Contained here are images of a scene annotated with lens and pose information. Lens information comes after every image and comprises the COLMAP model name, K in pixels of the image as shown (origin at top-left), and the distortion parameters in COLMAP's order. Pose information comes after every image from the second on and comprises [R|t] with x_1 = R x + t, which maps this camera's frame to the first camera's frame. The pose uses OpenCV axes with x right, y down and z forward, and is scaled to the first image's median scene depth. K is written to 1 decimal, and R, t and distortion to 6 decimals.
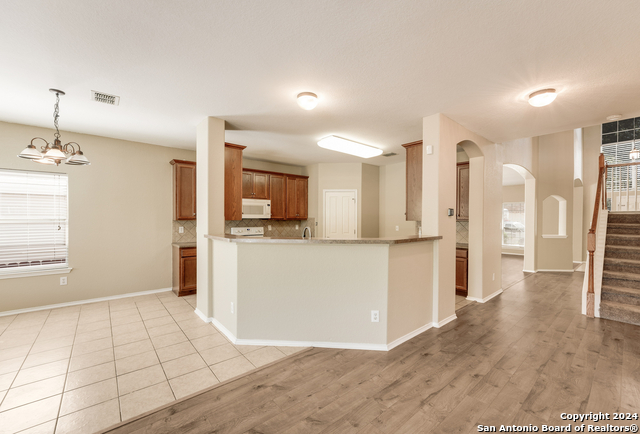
lens RADIAL K [[263.9, 0, 319.9], [0, 263.9, 216.9], [0, 0, 1]] dist [-0.000683, 0.000006]
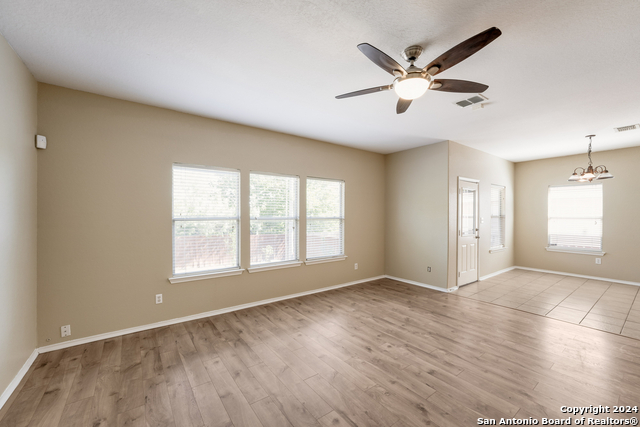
lens RADIAL K [[255.6, 0, 319.9], [0, 255.6, 213.9], [0, 0, 1]] dist [-0.001029, 0.000027]
pose [[-0.059377, -0.002111, -0.998233, 0.641369], [-0.005207, 0.999985, -0.001805, 0.007408], [0.998222, 0.005090, -0.059387, -0.539437]]
